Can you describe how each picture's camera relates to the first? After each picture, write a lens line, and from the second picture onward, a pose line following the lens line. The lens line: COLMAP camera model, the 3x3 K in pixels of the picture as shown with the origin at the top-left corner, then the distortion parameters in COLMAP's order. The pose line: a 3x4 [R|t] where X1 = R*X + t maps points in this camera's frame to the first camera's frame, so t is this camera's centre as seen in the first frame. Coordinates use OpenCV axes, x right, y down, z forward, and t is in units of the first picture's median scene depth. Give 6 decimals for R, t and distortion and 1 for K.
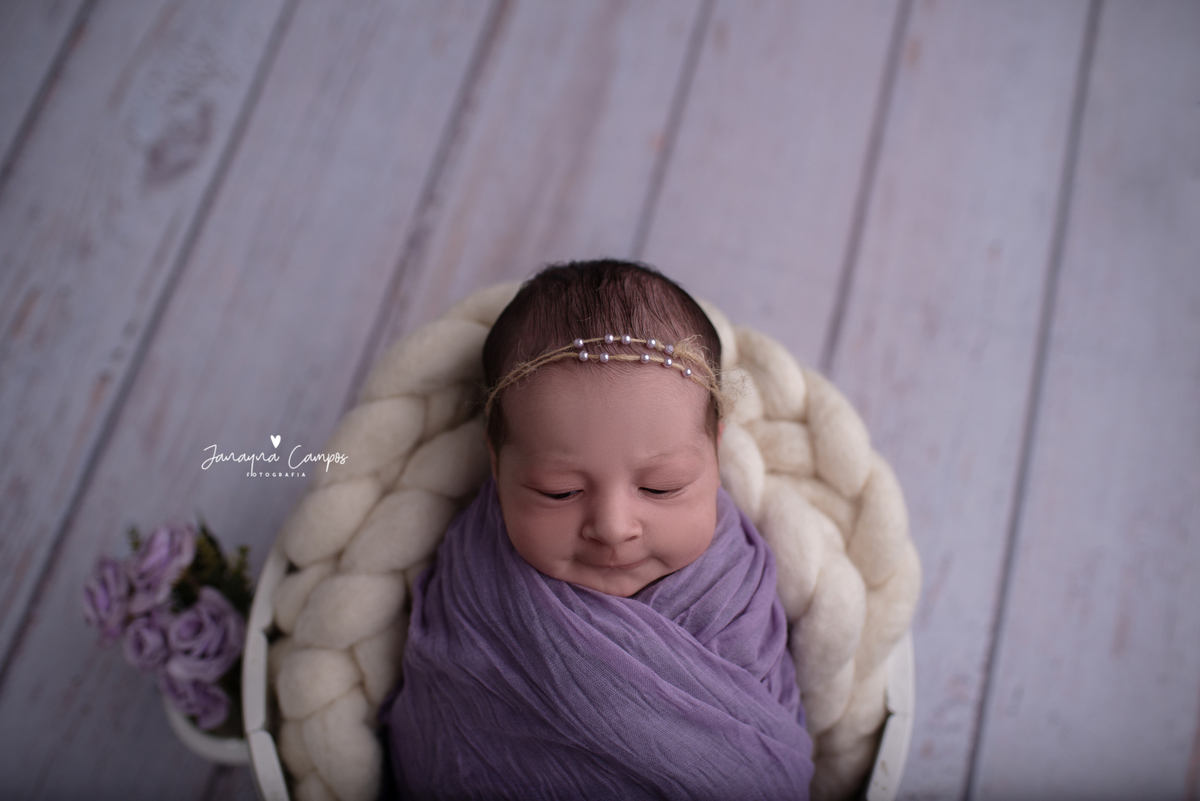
lens RADIAL K [[1356.4, 0, 593.7], [0, 1356.4, 400.3], [0, 0, 1]] dist [0.020478, 0.000000]
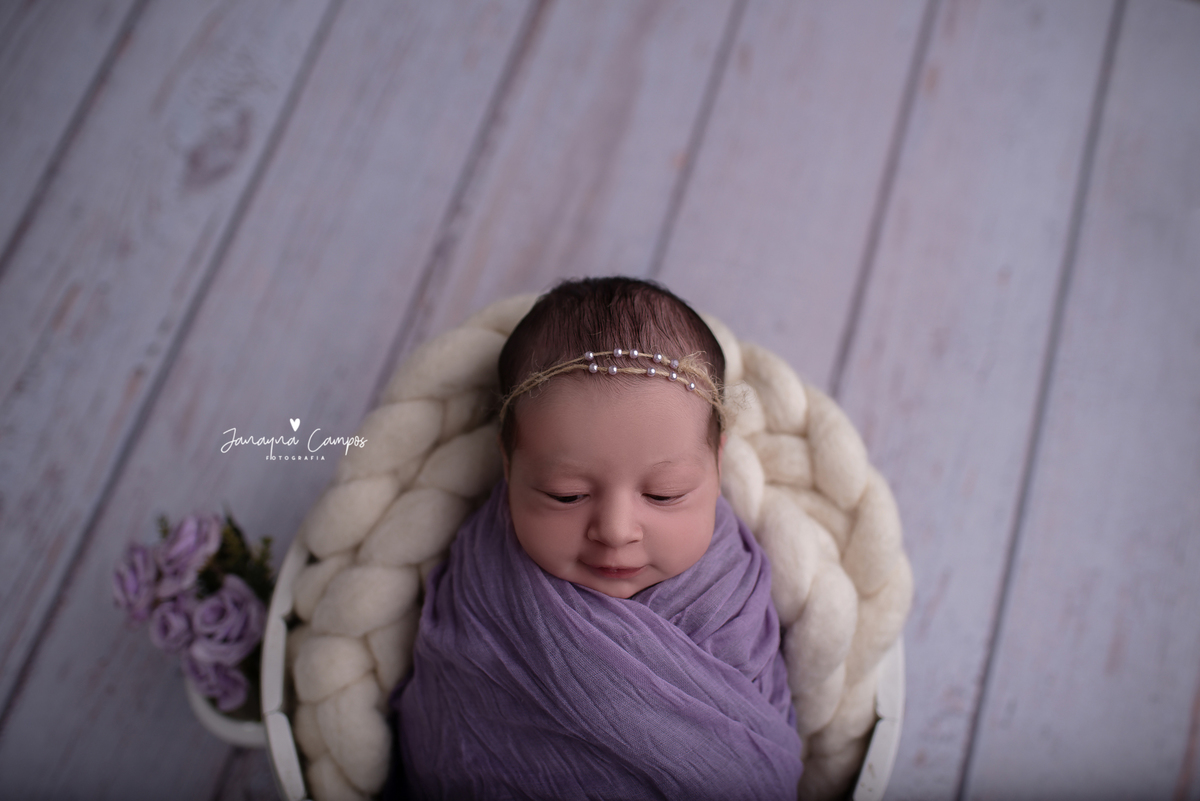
lens RADIAL K [[1356.4, 0, 604.2], [0, 1356.4, 403.2], [0, 0, 1]] dist [0.020478, 0.000000]
pose [[0.999403, 0.032170, -0.012576, 0.013355], [-0.032191, 0.999481, -0.001513, -0.003099], [0.012521, 0.001917, 0.999920, -0.048737]]
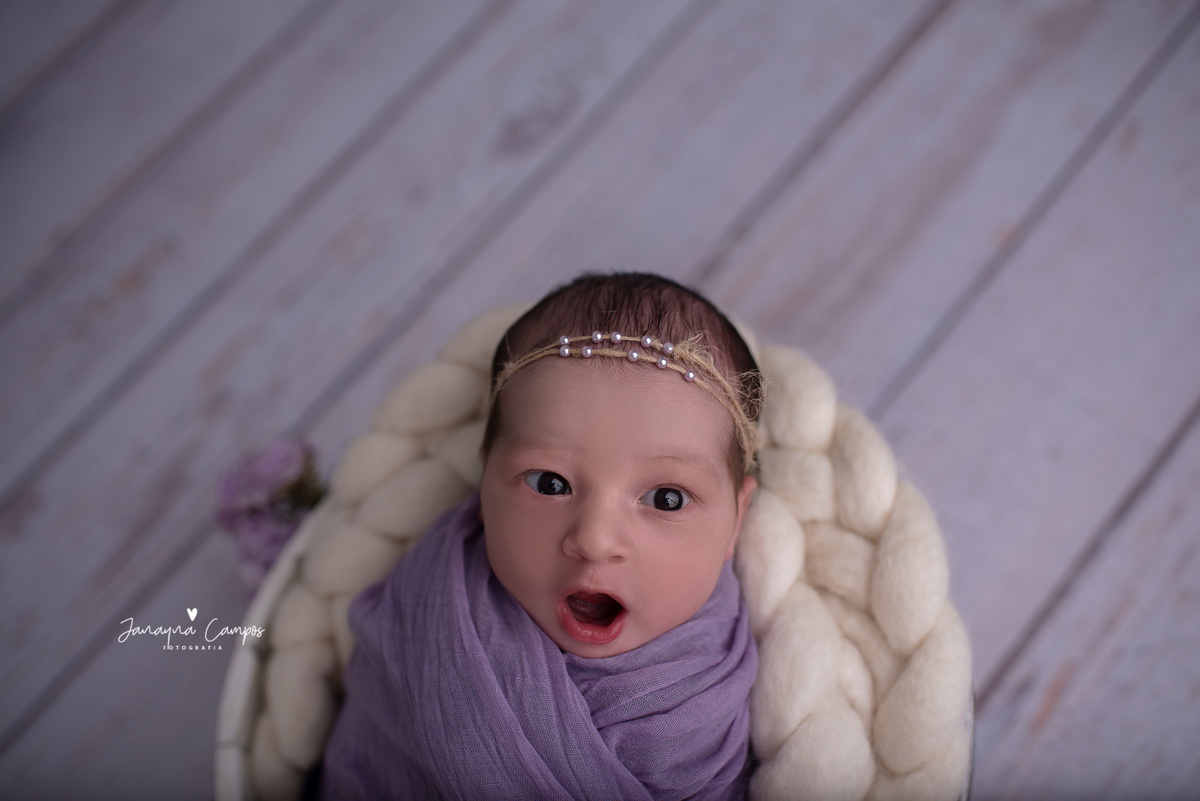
lens RADIAL K [[1356.4, 0, 597.6], [0, 1356.4, 400.5], [0, 0, 1]] dist [0.020478, 0.000000]
pose [[0.843534, 0.293164, -0.450005, 0.357554], [-0.326140, 0.945311, 0.004491, -0.014293], [0.426711, 0.142977, 0.893015, 0.190408]]
